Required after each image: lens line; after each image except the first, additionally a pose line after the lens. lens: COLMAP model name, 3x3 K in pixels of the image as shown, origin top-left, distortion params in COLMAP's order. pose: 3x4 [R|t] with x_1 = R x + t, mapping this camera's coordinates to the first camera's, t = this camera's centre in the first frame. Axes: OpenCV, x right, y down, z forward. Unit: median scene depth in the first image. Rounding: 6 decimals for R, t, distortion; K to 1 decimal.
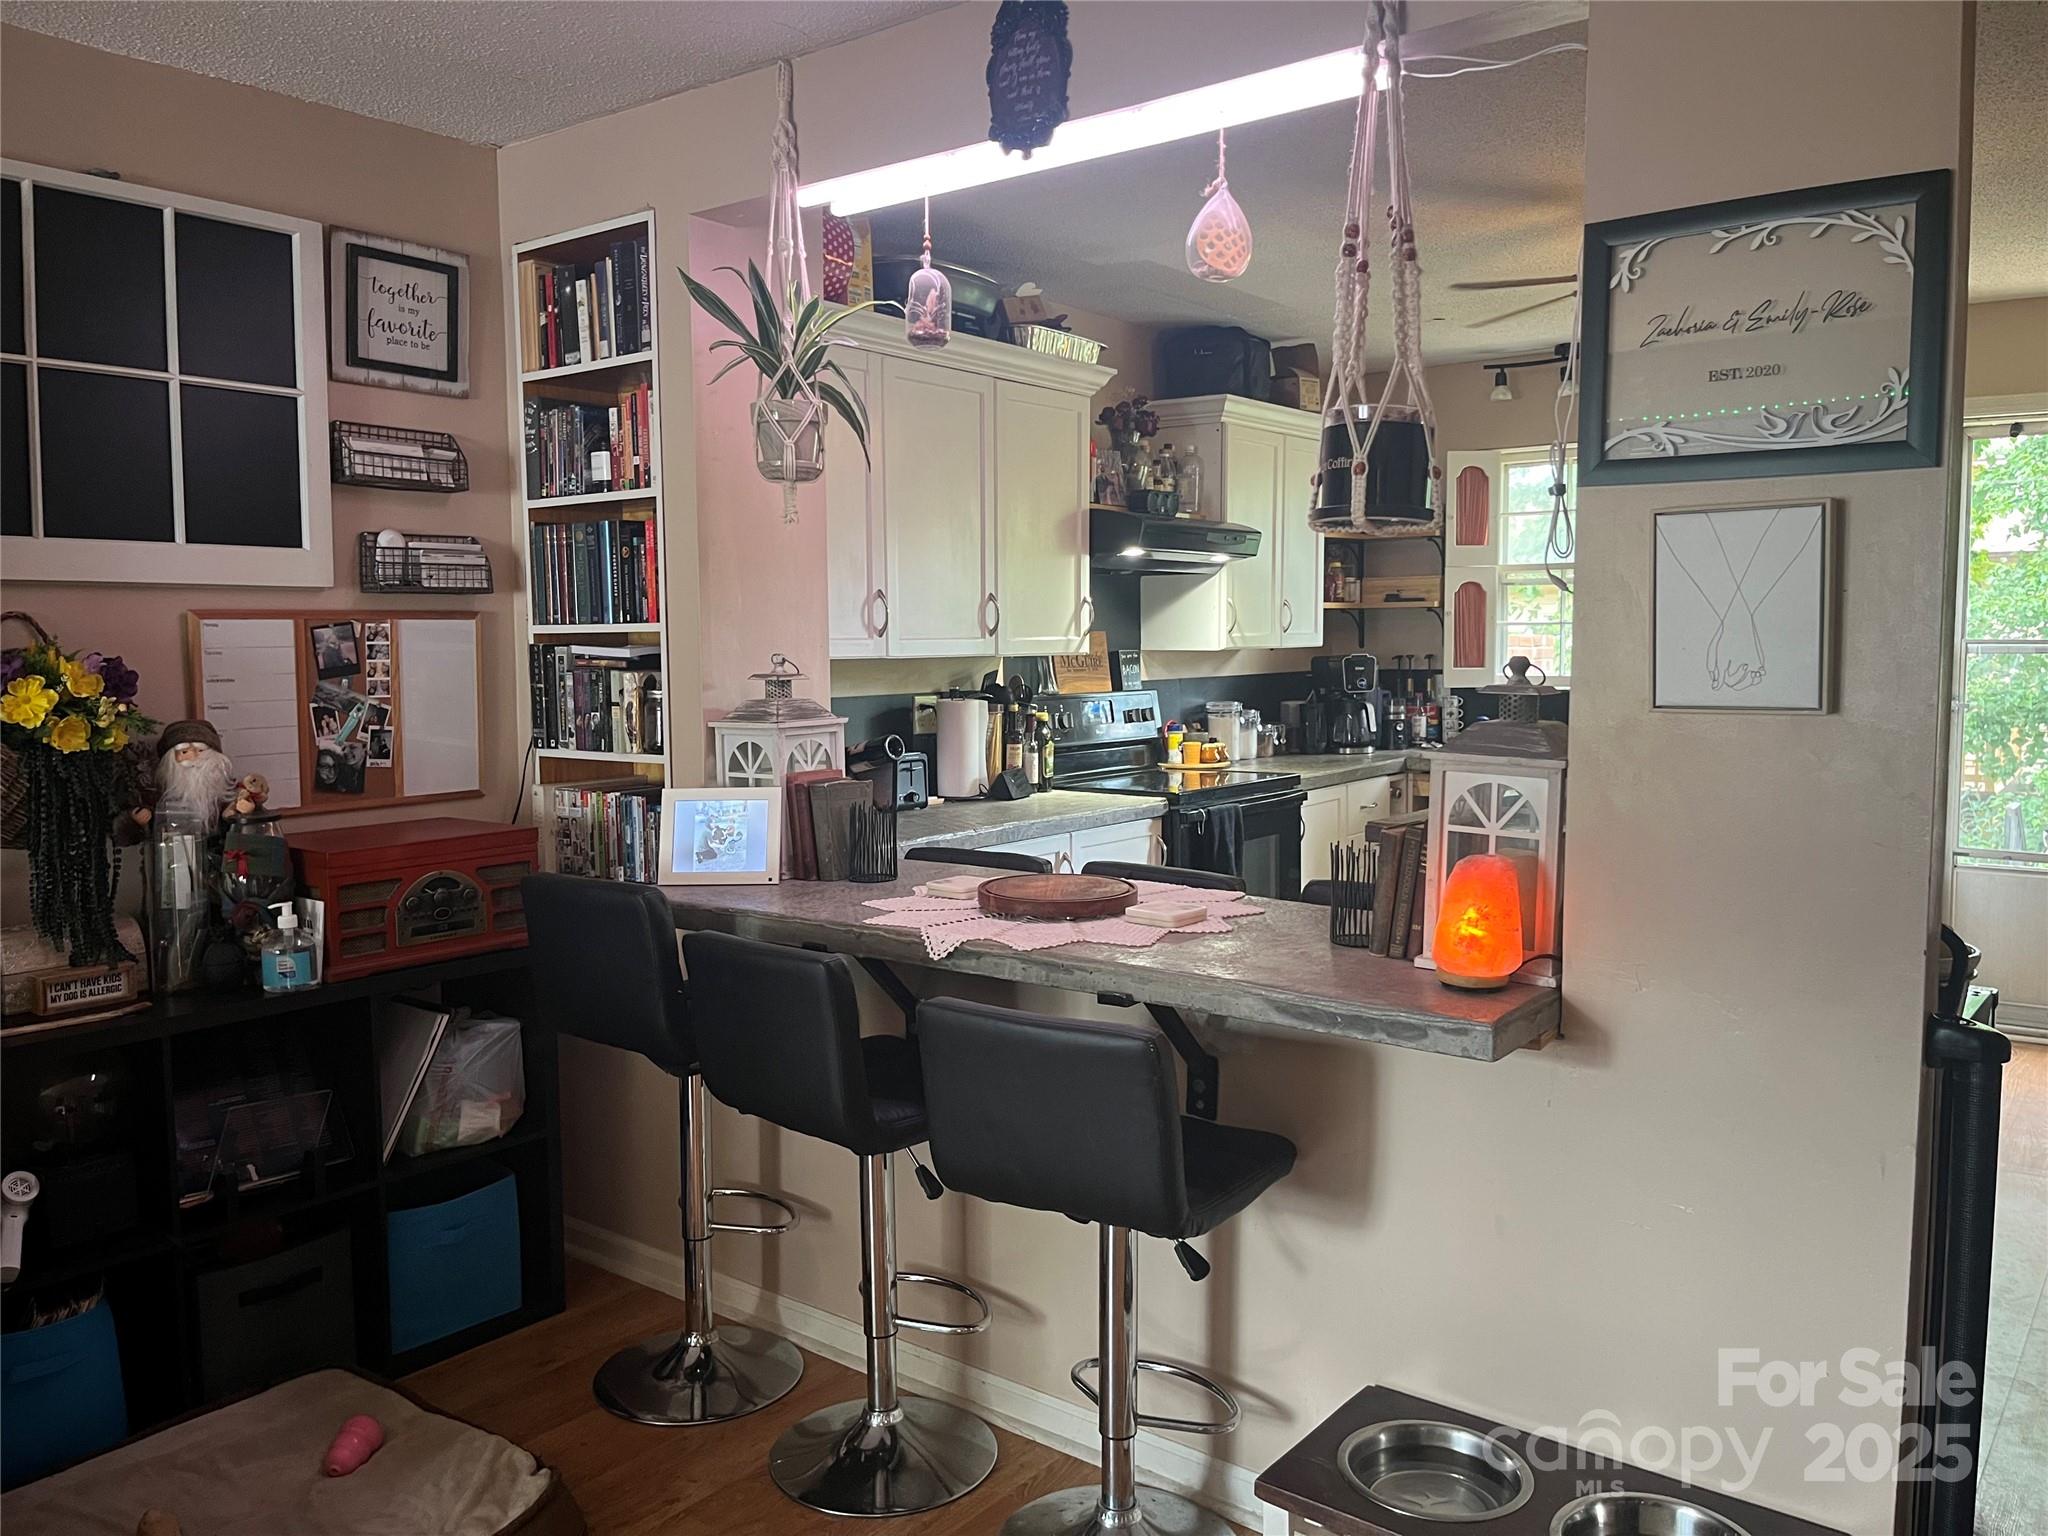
lens RADIAL K [[1568.2, 0, 1026.8], [0, 1568.2, 753.5], [0, 0, 1]] dist [0.024829, -0.036903]
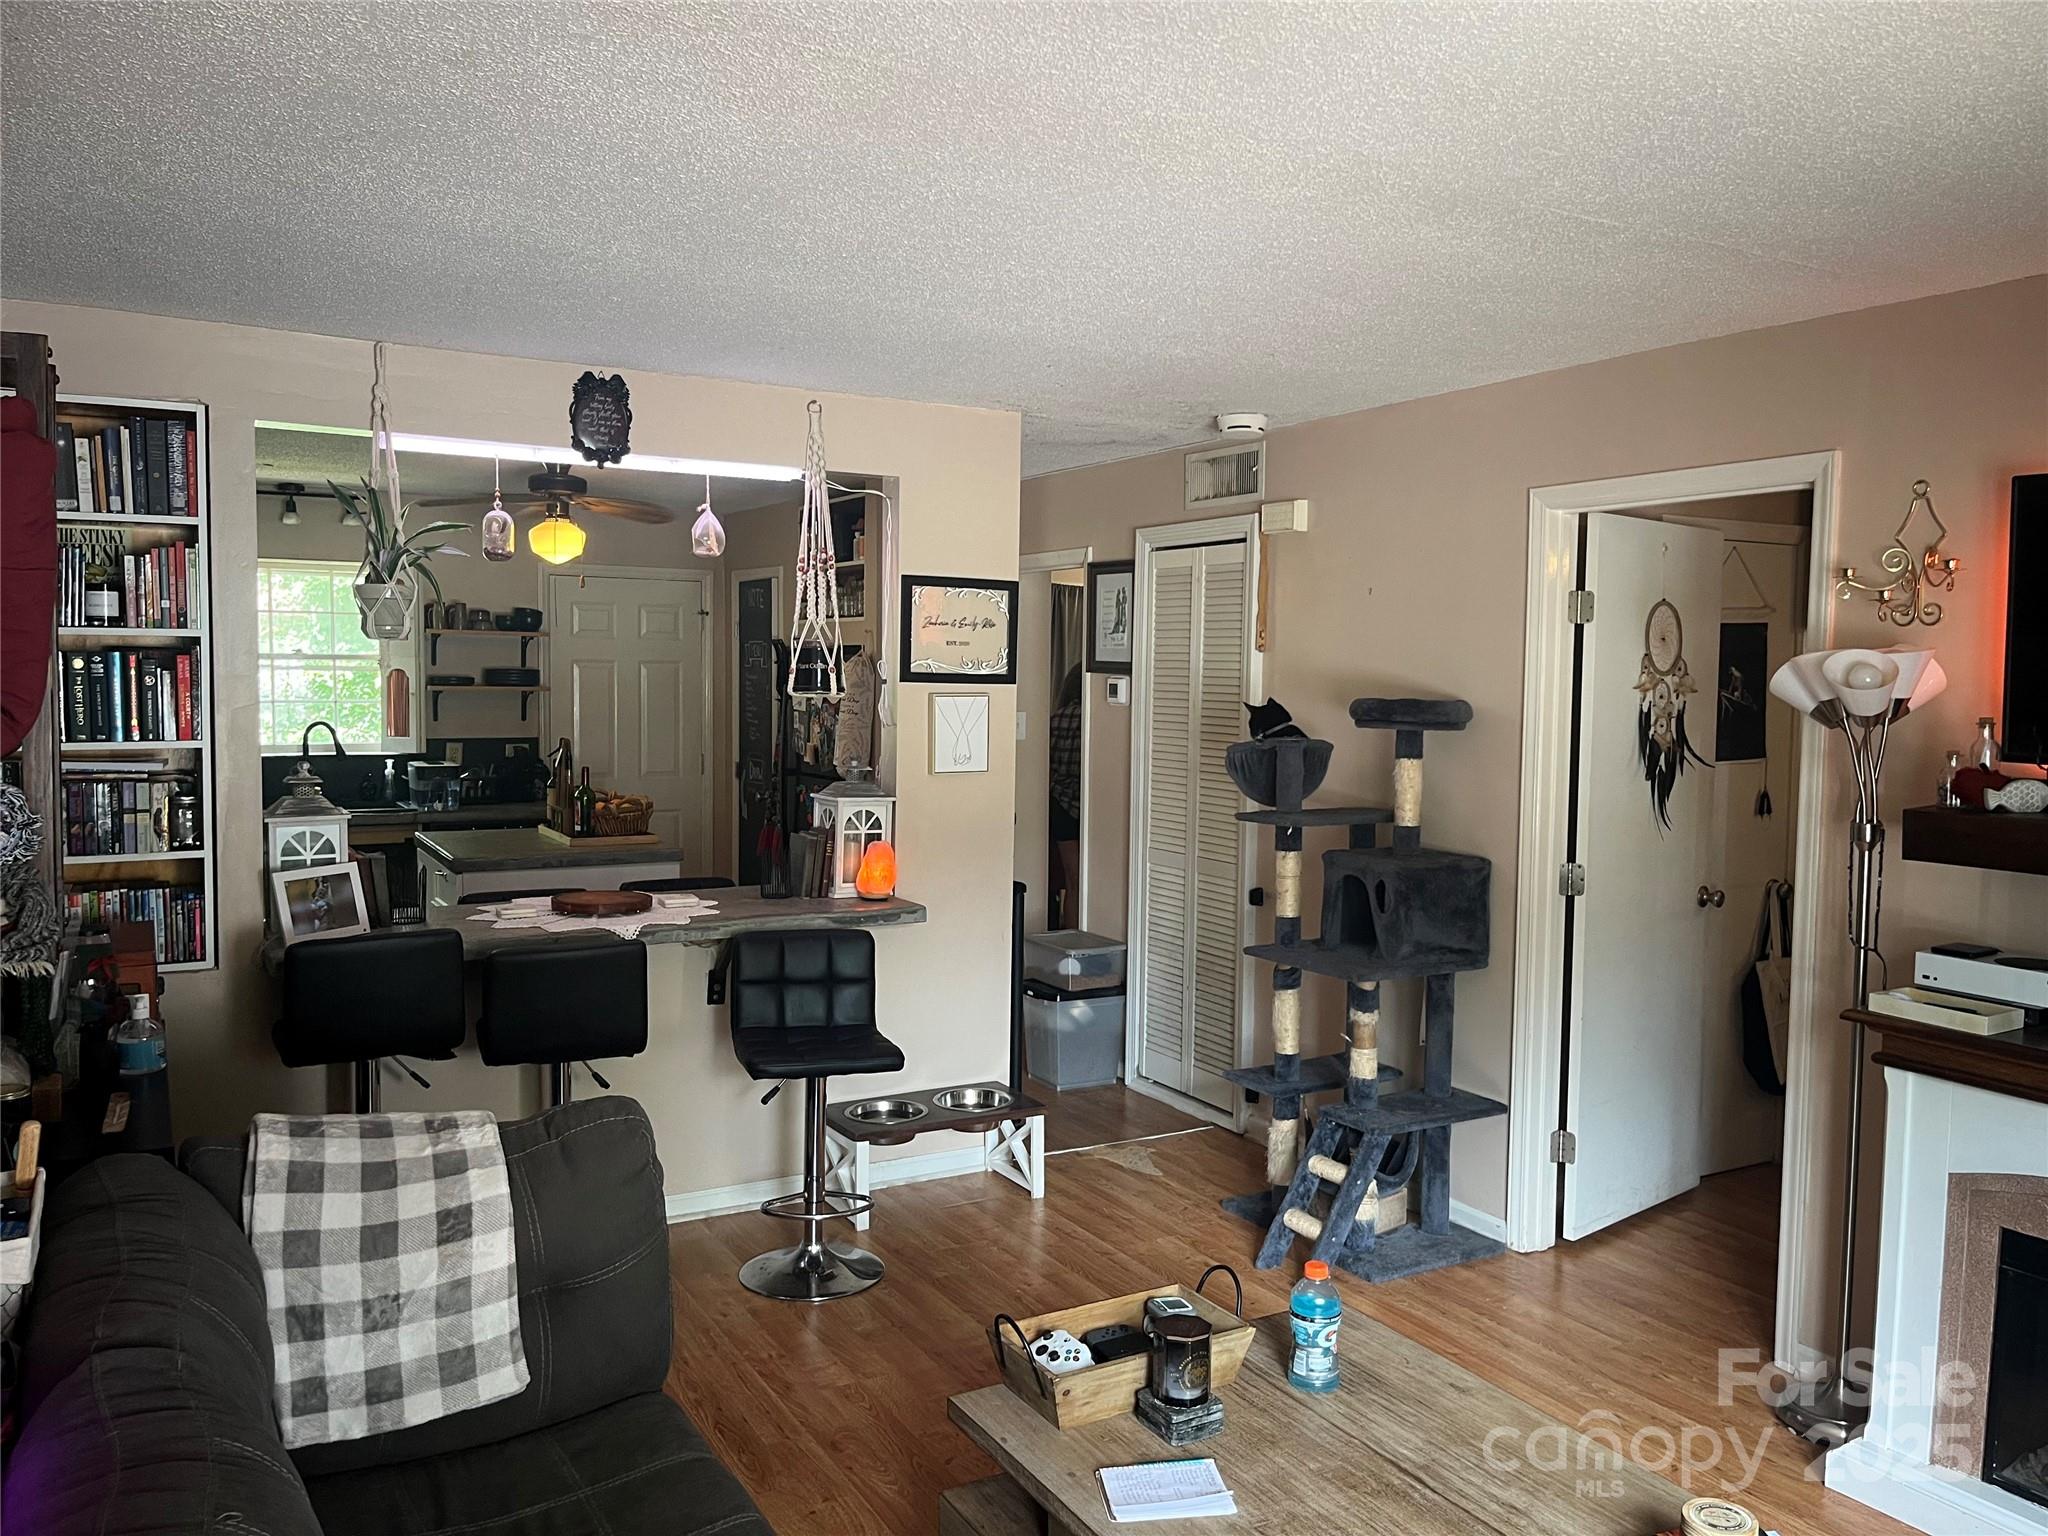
lens RADIAL K [[1568.2, 0, 1025.0], [0, 1568.2, 772.5], [0, 0, 1]] dist [0.024829, -0.036903]
pose [[0.372640, -0.051243, 0.926560, -0.671790], [0.056314, 0.997883, 0.032540, -0.037717], [-0.926266, 0.040052, 0.374736, -0.022560]]
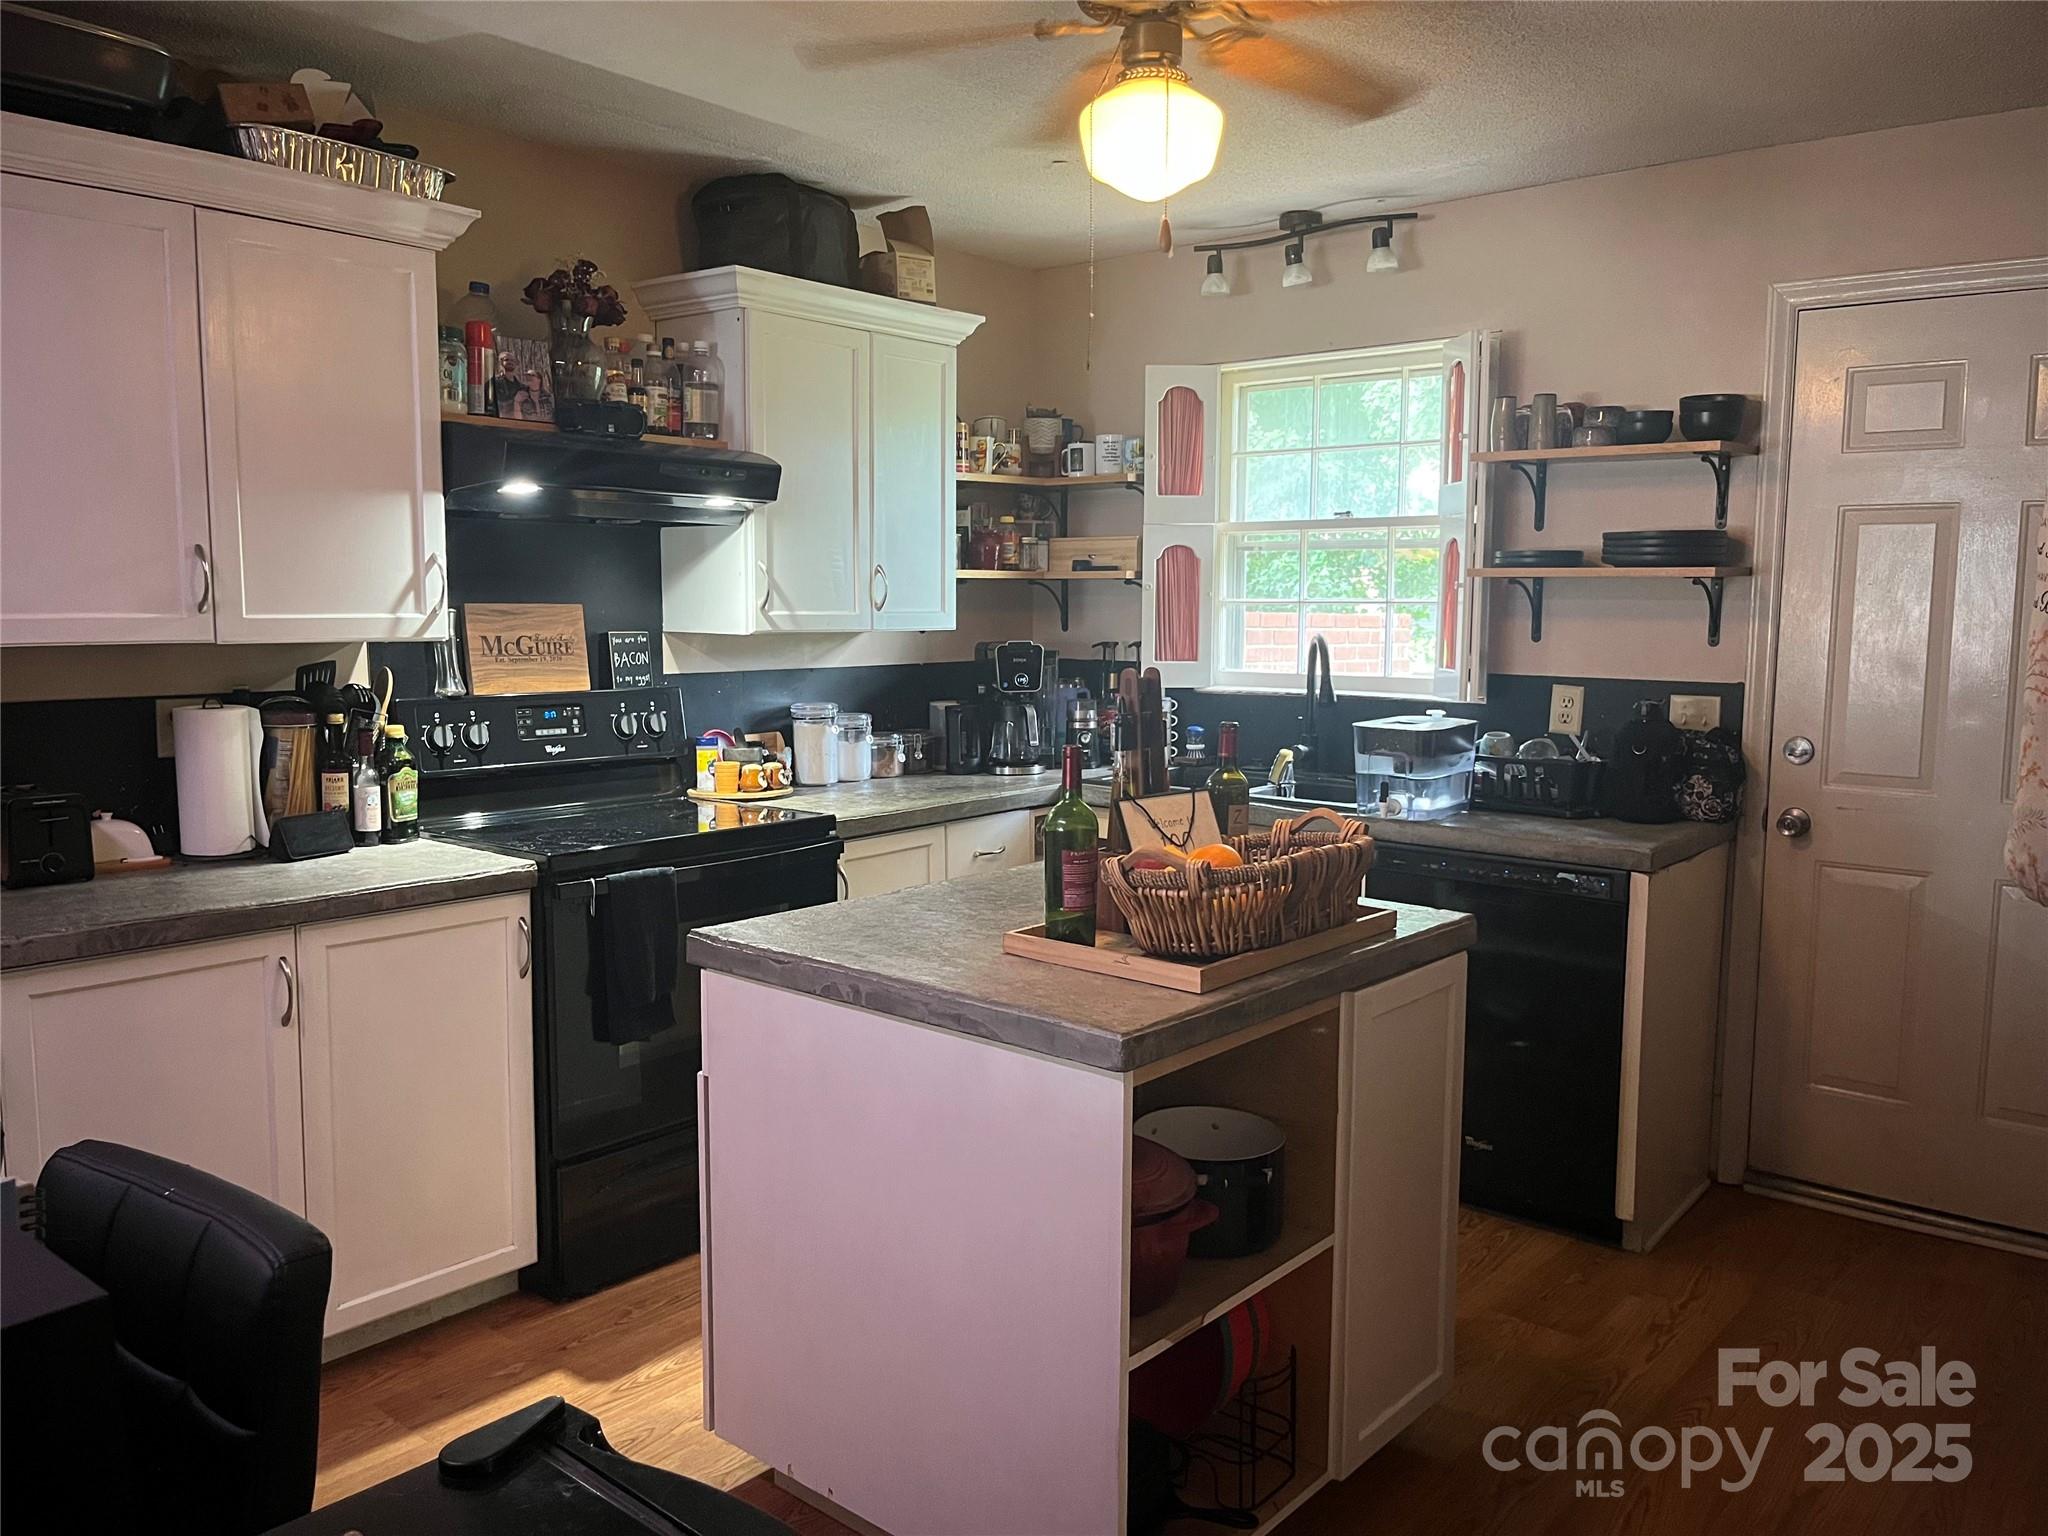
lens RADIAL K [[1568.2, 0, 1022.5], [0, 1568.2, 768.9], [0, 0, 1]] dist [0.024829, -0.036903]
pose [[0.999295, 0.016624, -0.033671, 0.264418], [-0.015605, 0.999419, 0.030308, -0.028006], [0.034156, -0.029761, 0.998973, 0.286990]]
